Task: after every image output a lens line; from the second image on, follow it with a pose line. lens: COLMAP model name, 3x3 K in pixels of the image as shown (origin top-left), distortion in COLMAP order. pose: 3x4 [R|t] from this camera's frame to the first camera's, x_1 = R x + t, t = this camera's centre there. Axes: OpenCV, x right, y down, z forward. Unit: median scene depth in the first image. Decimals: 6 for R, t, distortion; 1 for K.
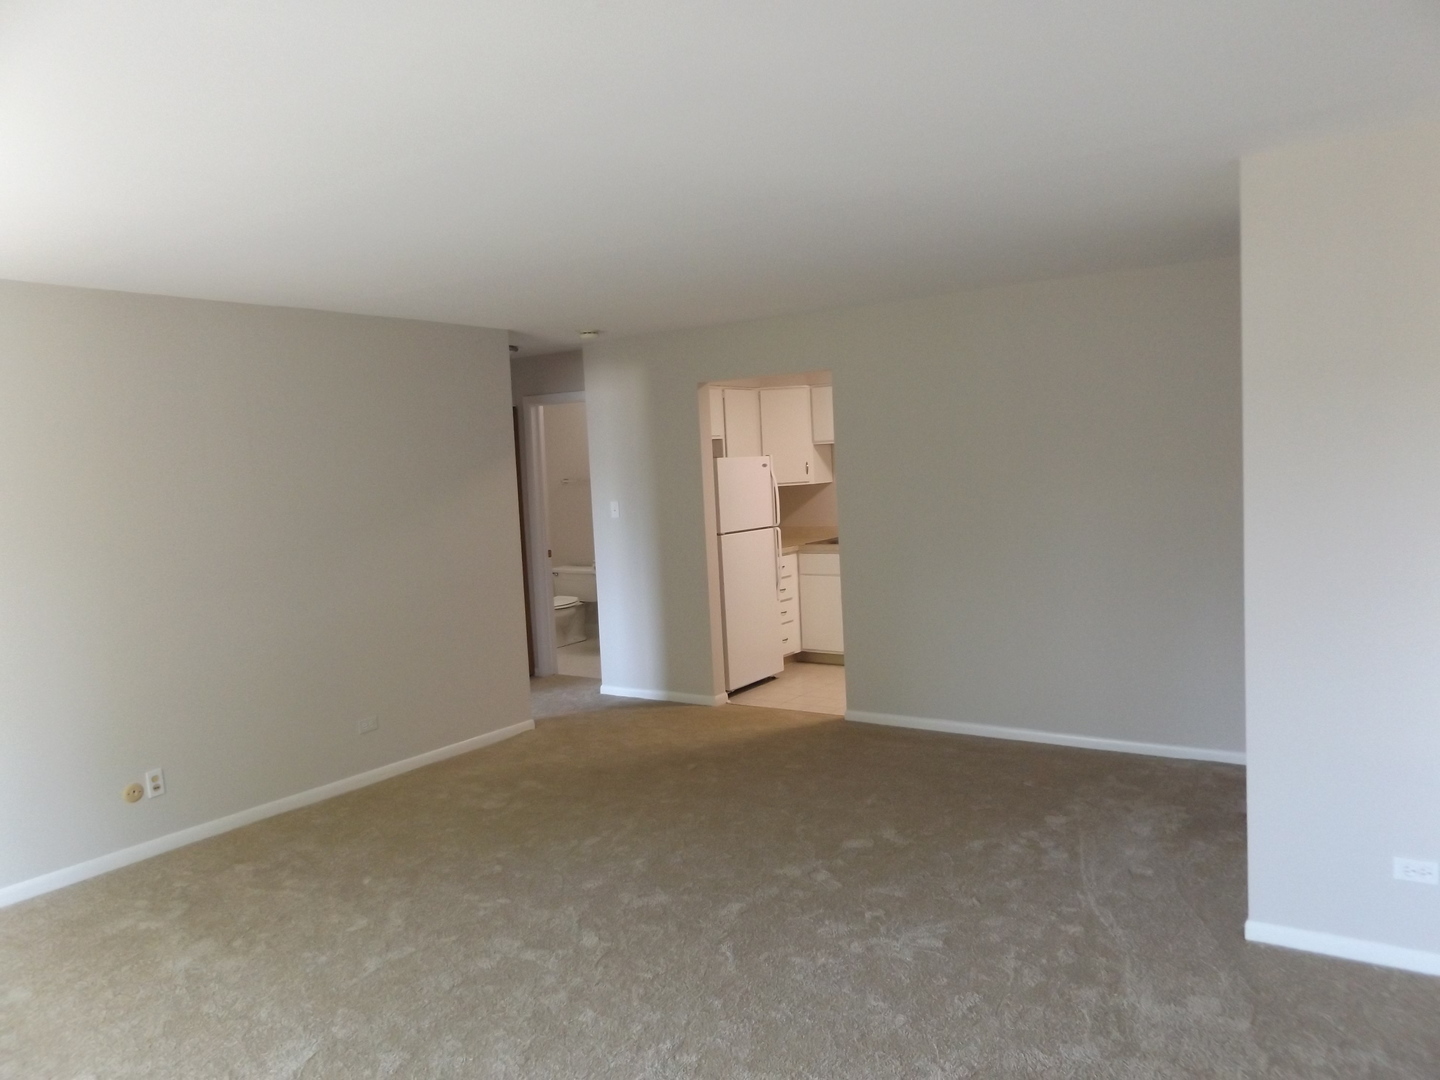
lens RADIAL K [[1081.4, 0, 720.0], [0, 1081.4, 540.0], [0, 0, 1]] dist [-0.010870, 0.003521]
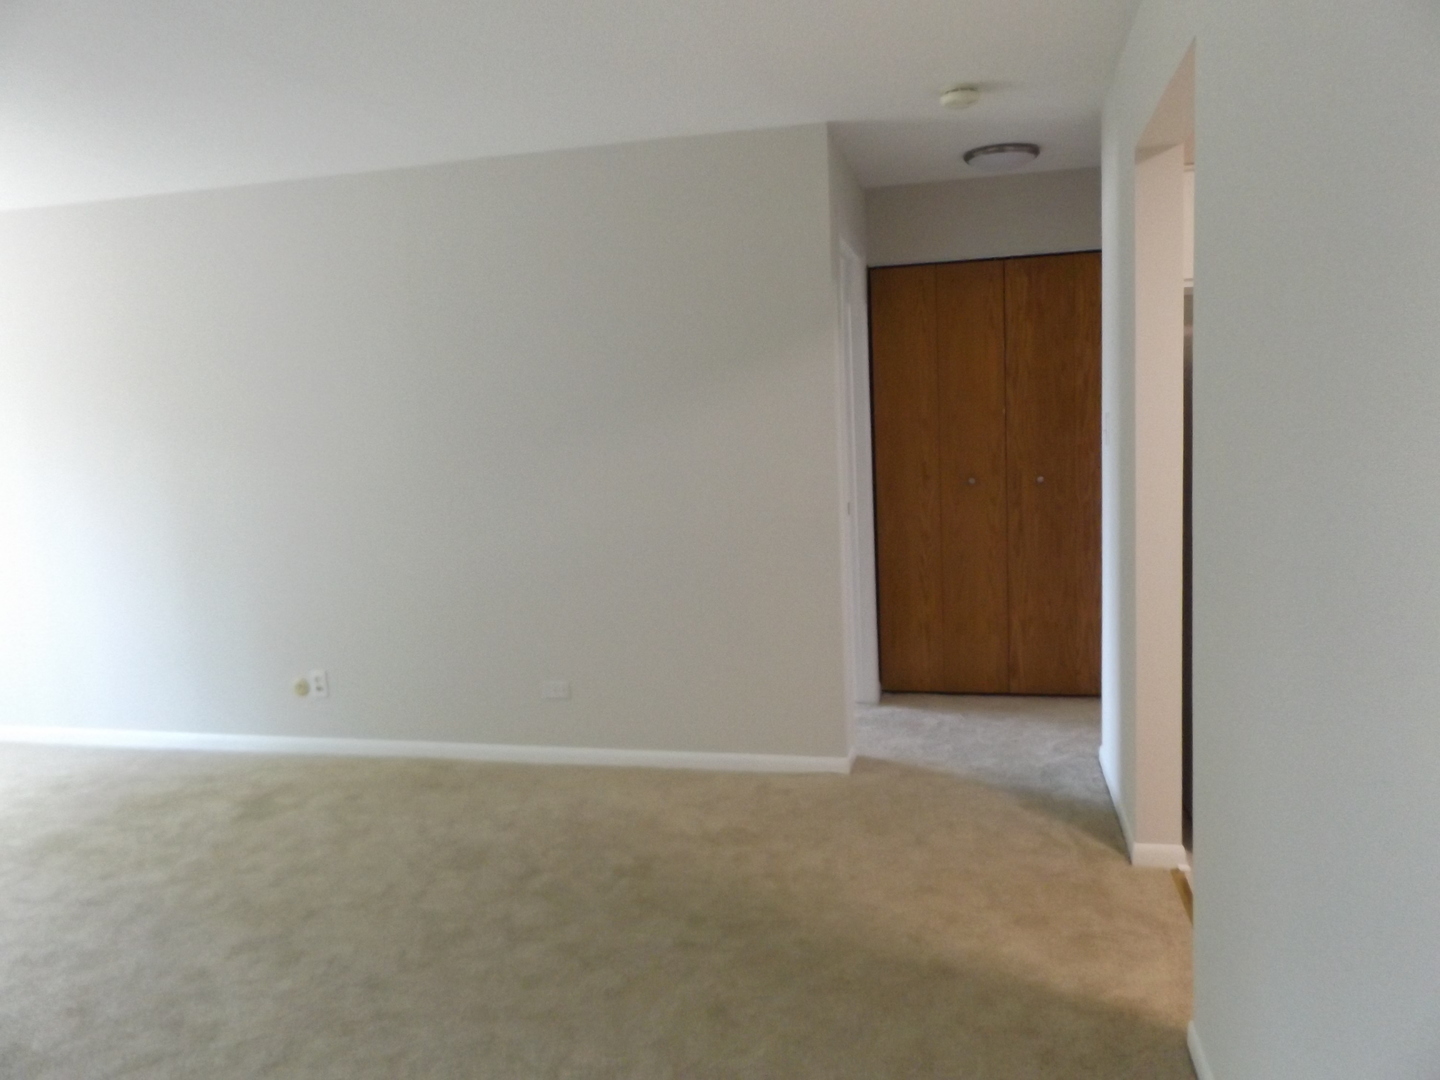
lens RADIAL K [[1081.4, 0, 720.0], [0, 1081.4, 540.0], [0, 0, 1]] dist [-0.010870, 0.003521]
pose [[0.336157, 0.135226, -0.932047, 0.522960], [-0.043976, 0.990813, 0.127892, -0.053485], [0.940779, -0.002004, 0.339015, 1.004599]]
